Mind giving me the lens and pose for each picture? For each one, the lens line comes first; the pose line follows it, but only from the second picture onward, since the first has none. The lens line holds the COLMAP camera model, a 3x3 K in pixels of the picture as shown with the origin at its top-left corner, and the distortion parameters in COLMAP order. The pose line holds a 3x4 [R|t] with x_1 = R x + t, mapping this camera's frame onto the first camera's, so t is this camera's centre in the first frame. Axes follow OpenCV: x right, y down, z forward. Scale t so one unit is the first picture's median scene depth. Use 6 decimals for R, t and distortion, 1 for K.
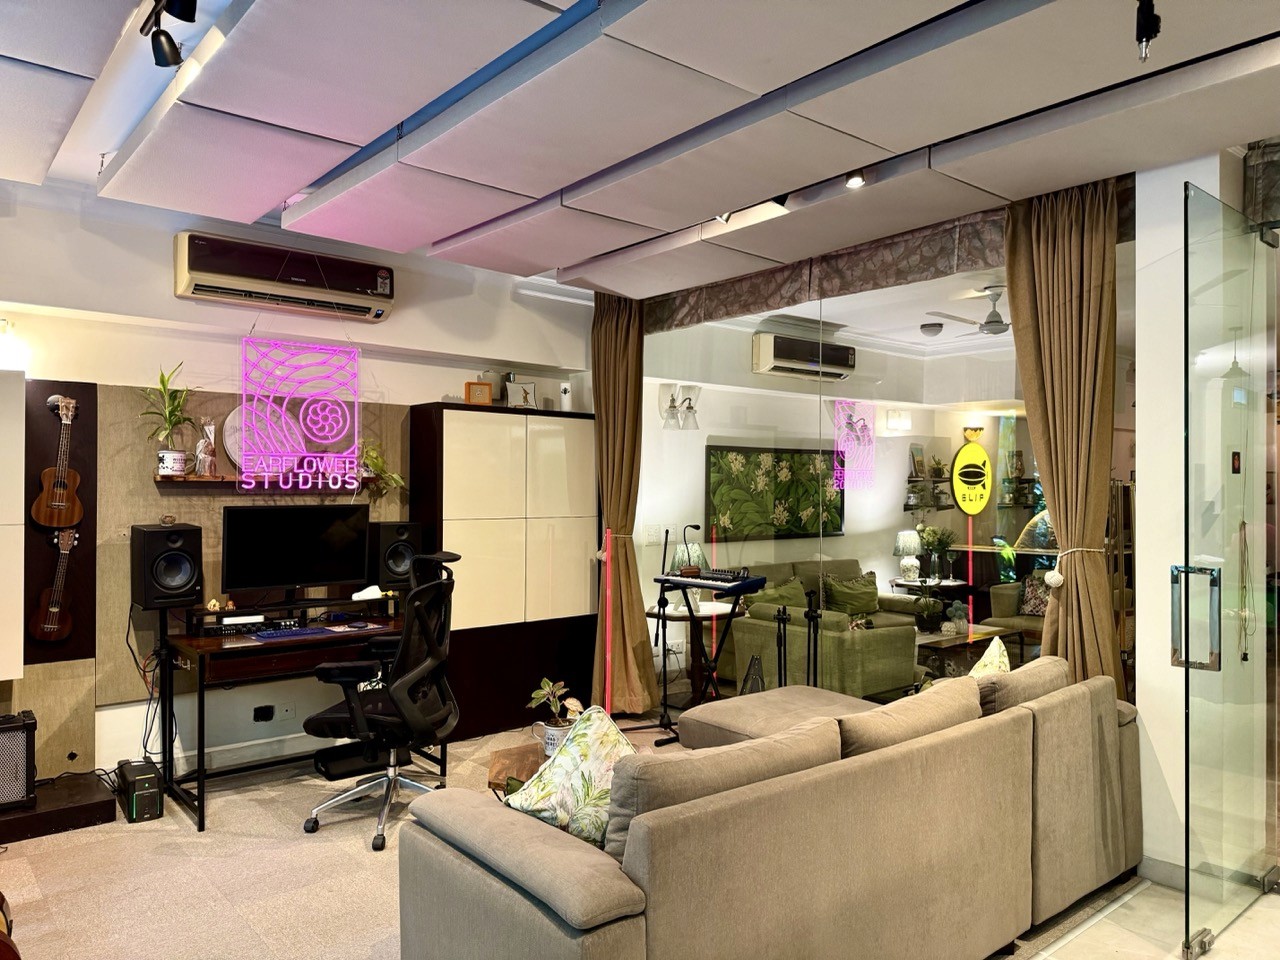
lens RADIAL K [[899.5, 0, 637.4], [0, 899.5, 485.3], [0, 0, 1]] dist [0.119006, -0.176879]
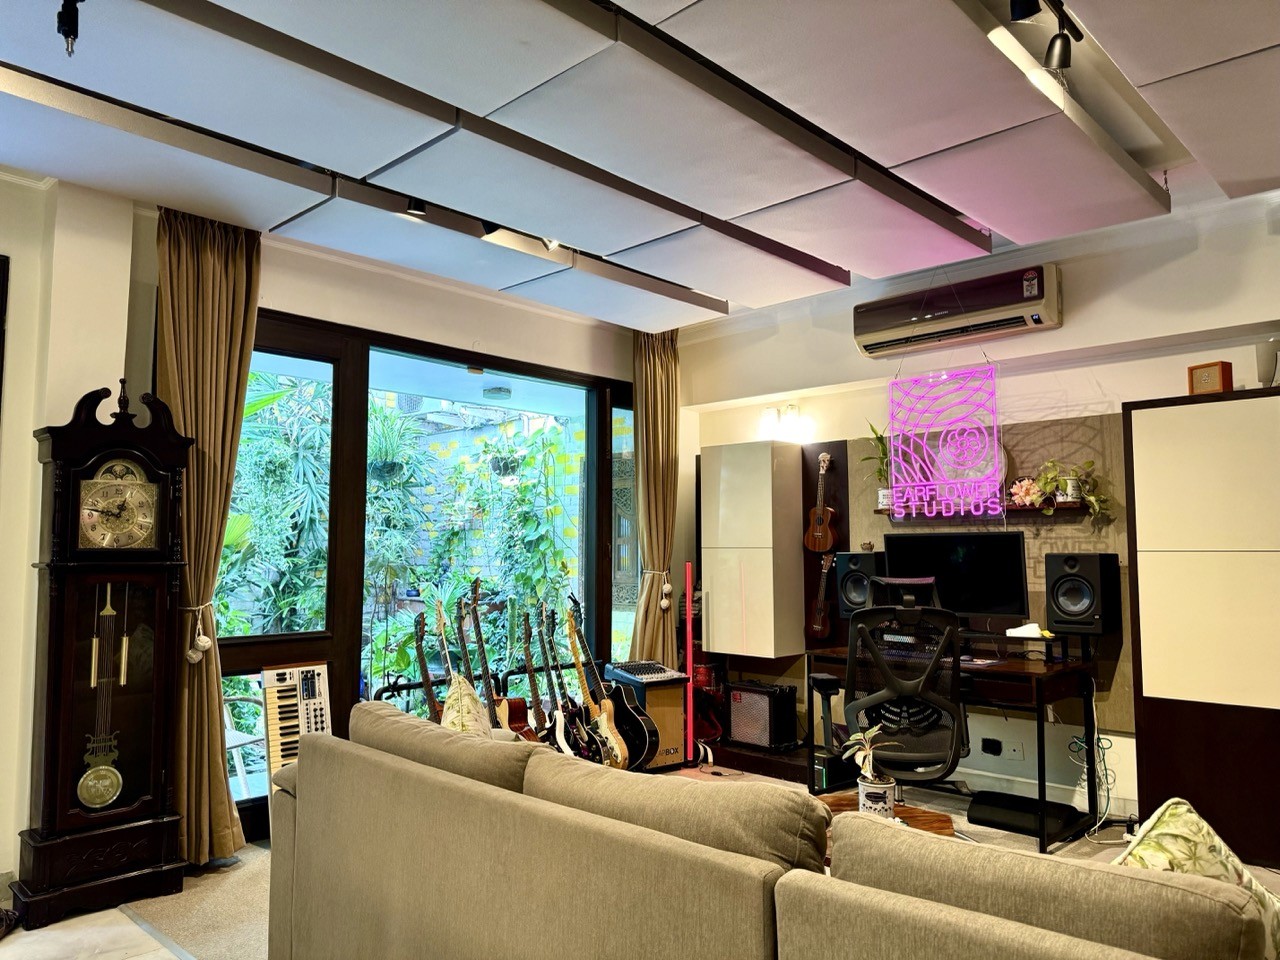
lens RADIAL K [[895.4, 0, 639.4], [0, 895.4, 485.4], [0, 0, 1]] dist [0.076961, -0.104553]
pose [[0.109018, -0.076509, -0.991091, 0.585306], [0.007674, 0.997069, -0.076126, 0.042845], [0.994010, 0.000693, 0.109285, 0.551647]]
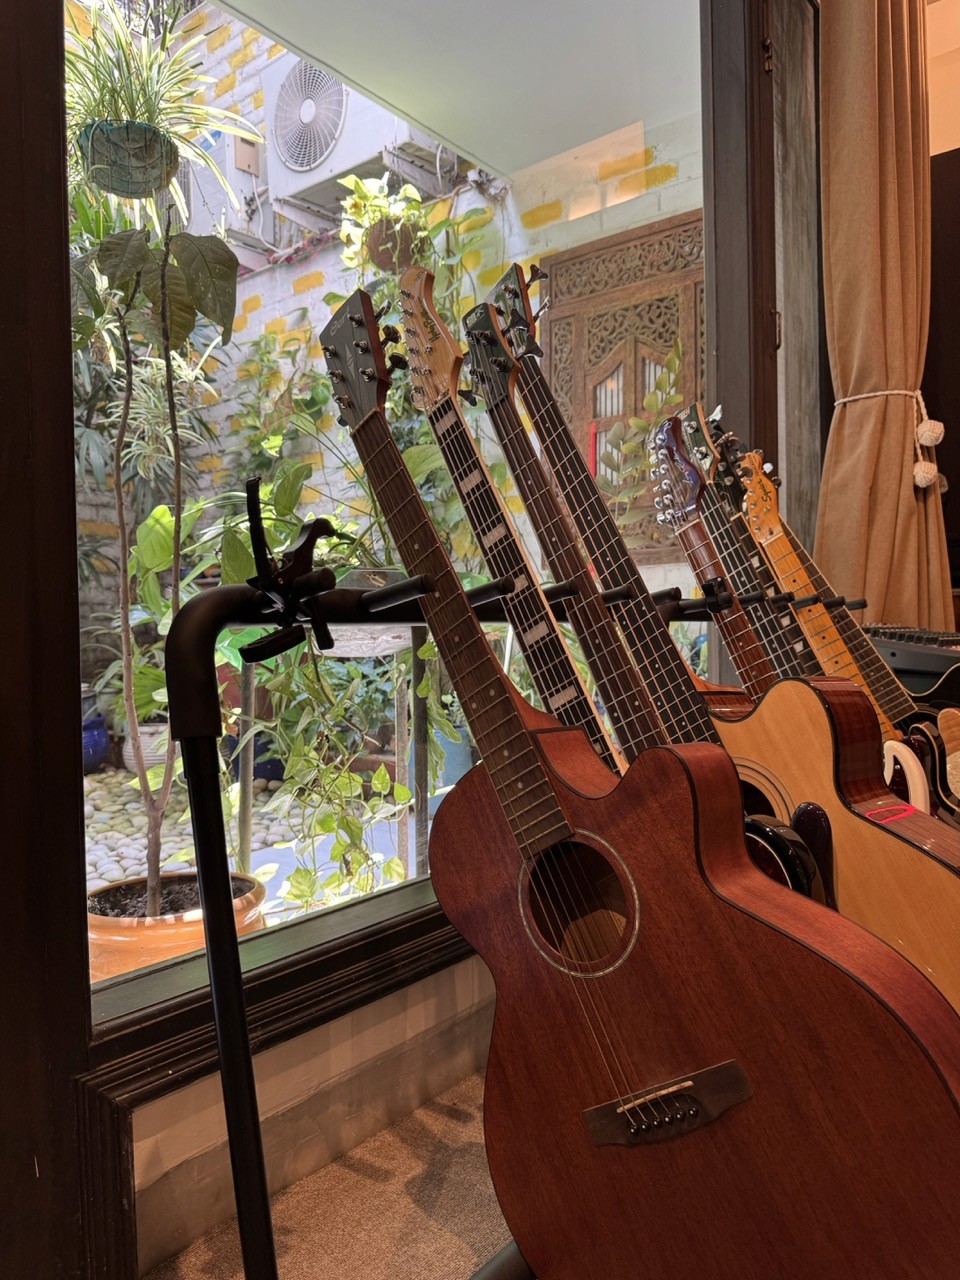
lens RADIAL K [[918.2, 0, 480.0], [0, 918.2, 640.0], [0, 0, 1]] dist [0.066291, -0.077917]
pose [[0.207142, 0.003344, -0.978305, -0.221572], [0.026042, 0.999621, 0.008931, 0.186006], [0.977964, -0.027327, 0.206977, 0.400255]]
